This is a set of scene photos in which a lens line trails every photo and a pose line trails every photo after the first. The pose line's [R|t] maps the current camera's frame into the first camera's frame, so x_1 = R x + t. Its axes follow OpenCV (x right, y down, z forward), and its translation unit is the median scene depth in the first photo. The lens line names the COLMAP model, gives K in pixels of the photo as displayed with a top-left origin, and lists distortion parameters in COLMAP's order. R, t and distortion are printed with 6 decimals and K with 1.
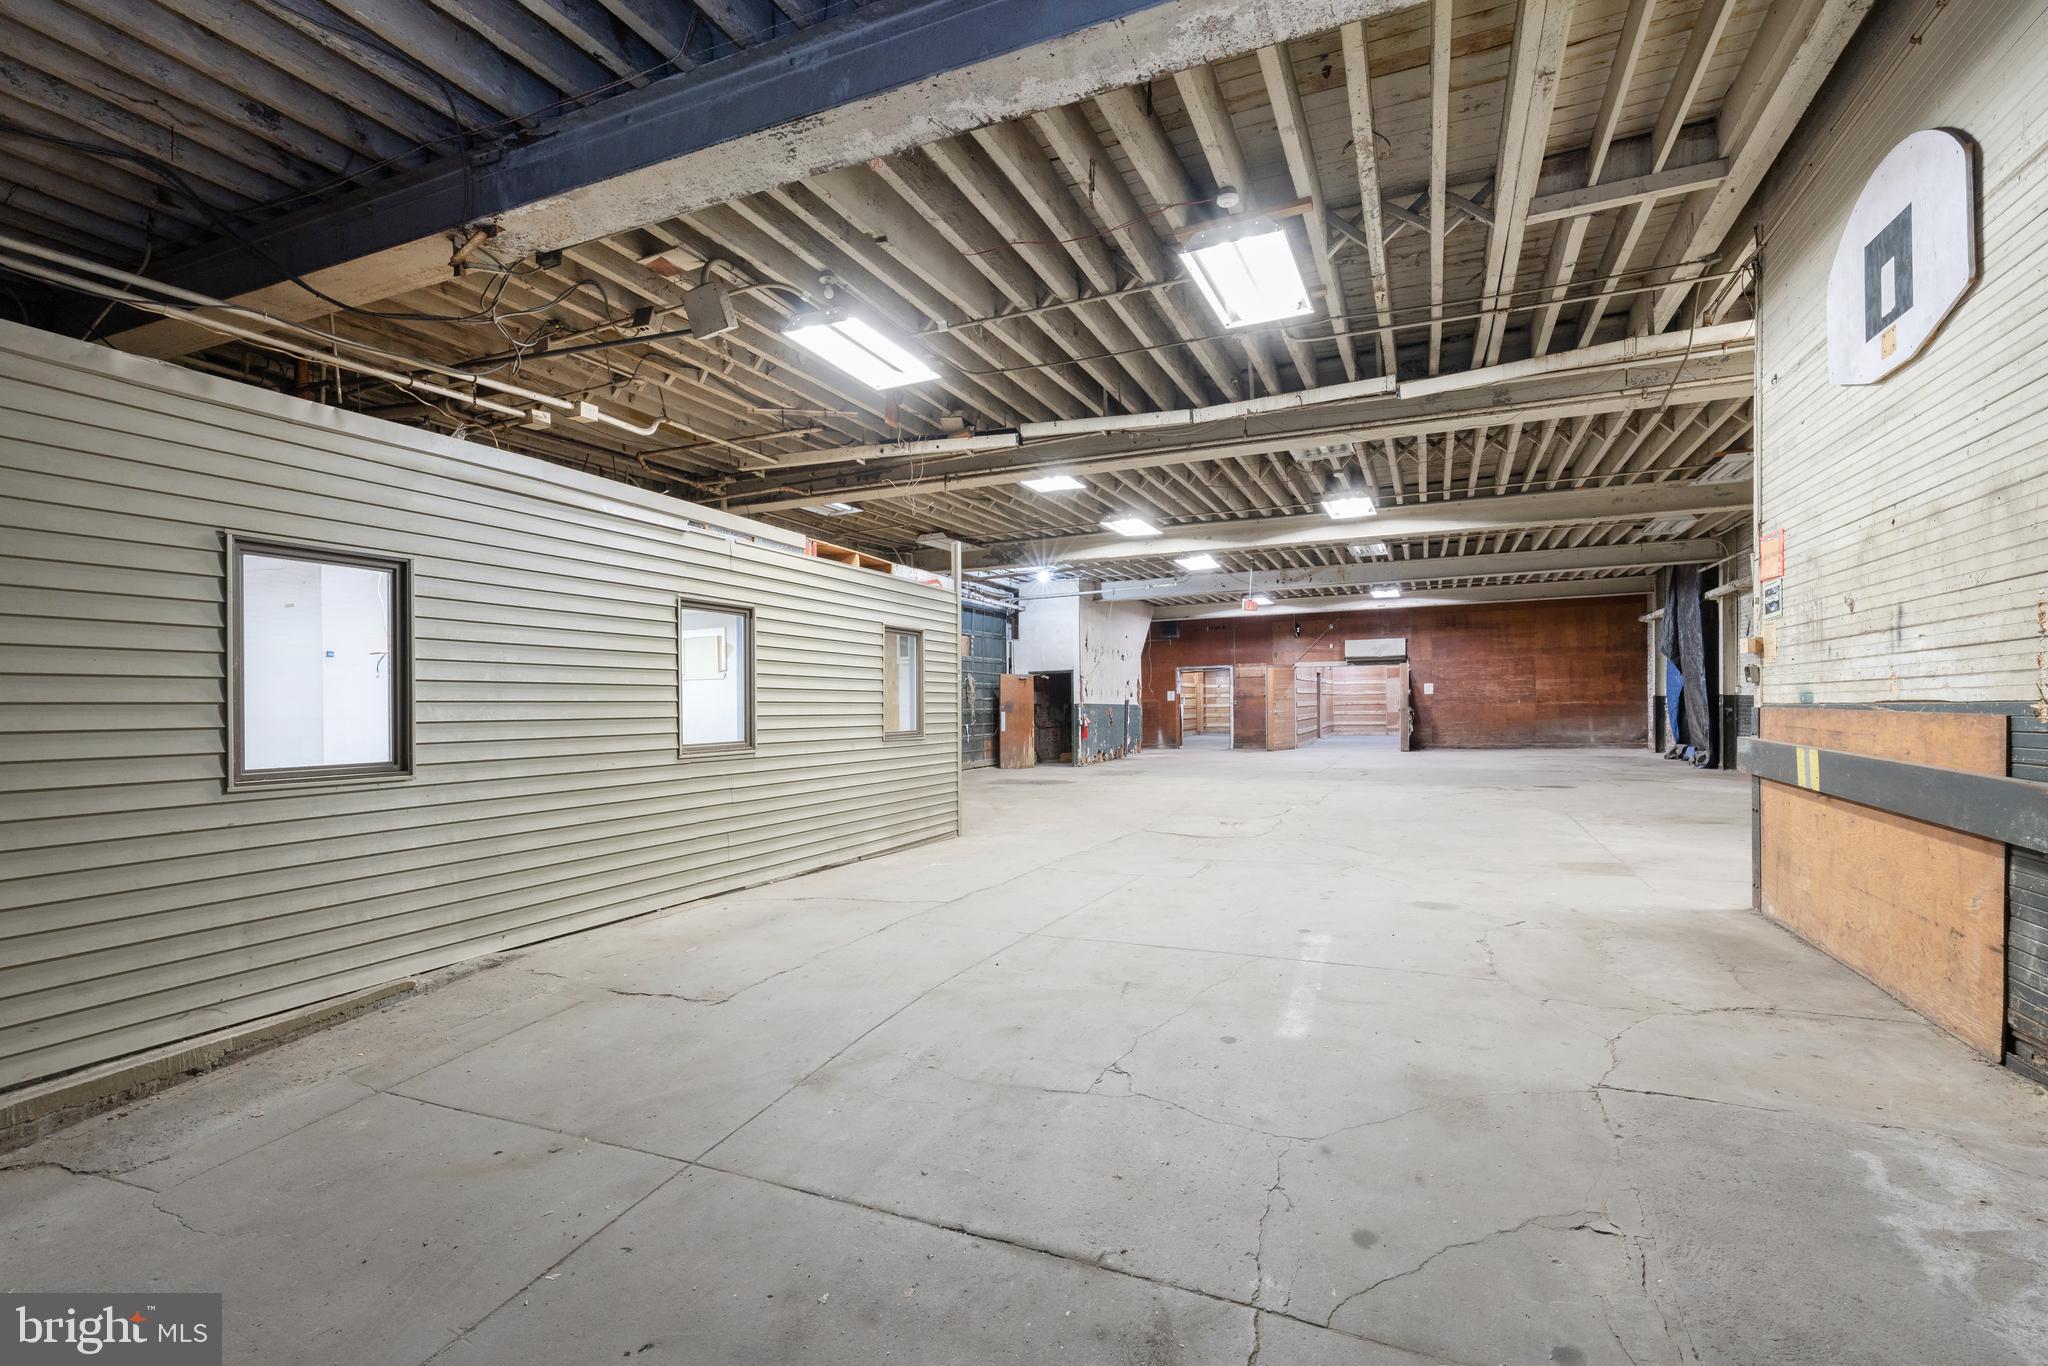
lens RADIAL K [[937.5, 0, 1027.5], [0, 937.5, 727.9], [0, 0, 1]] dist [0.005527, -0.000313]
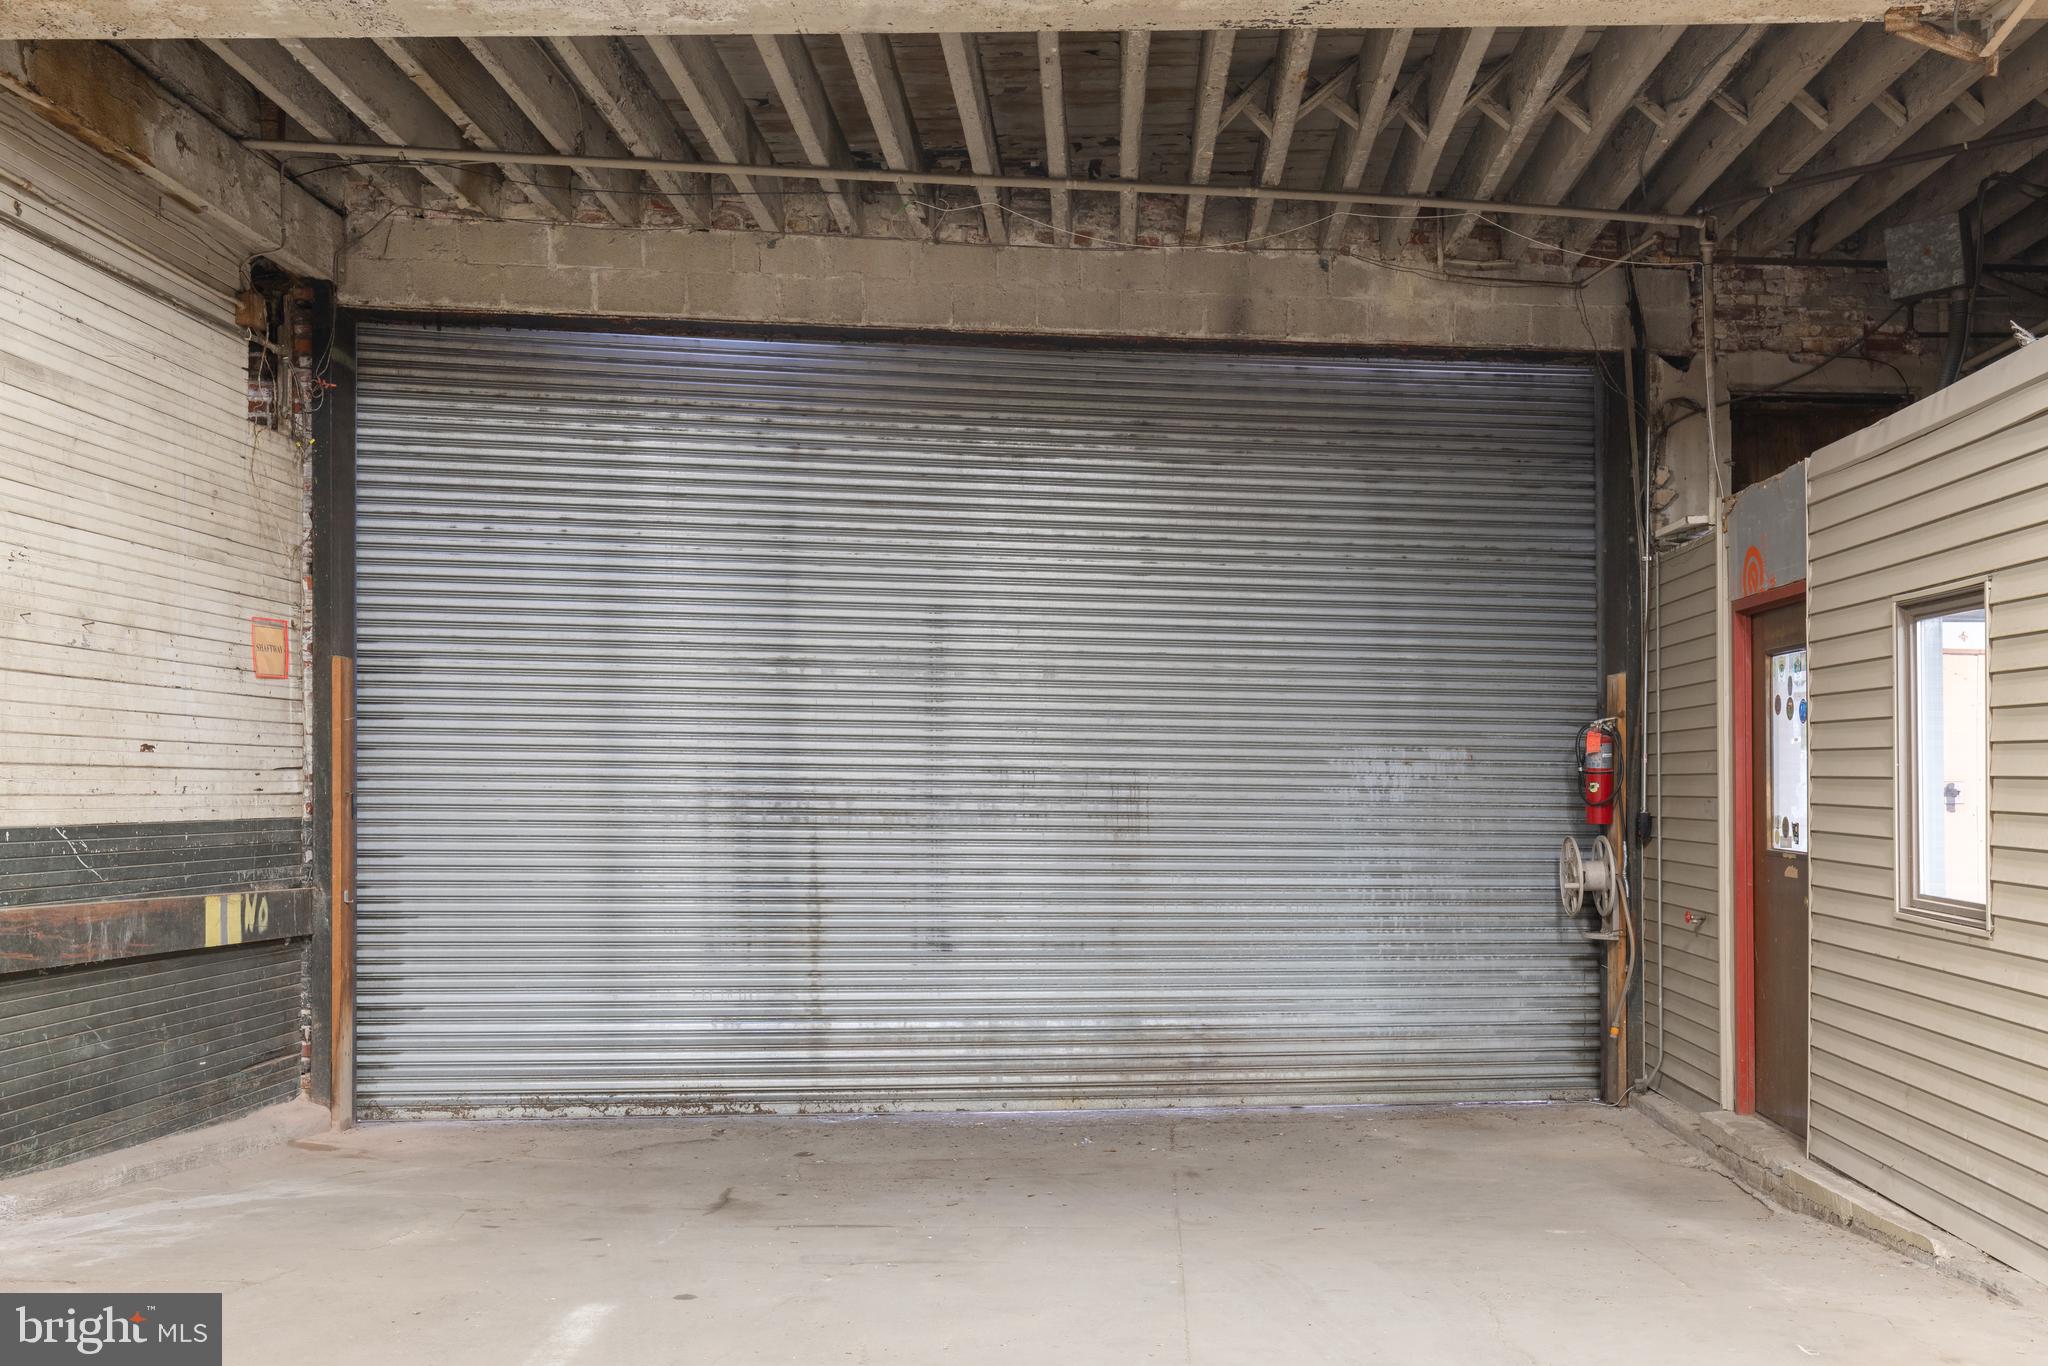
lens RADIAL K [[1975.7, 0, 1024.0], [0, 1975.7, 683.0], [0, 0, 1]] dist [0.006495, 0.011139]
pose [[-0.944609, -0.009025, -0.328075, 0.203652], [-0.003854, 0.999858, -0.016407, -0.050377], [0.328177, -0.014234, -0.944509, 1.144139]]
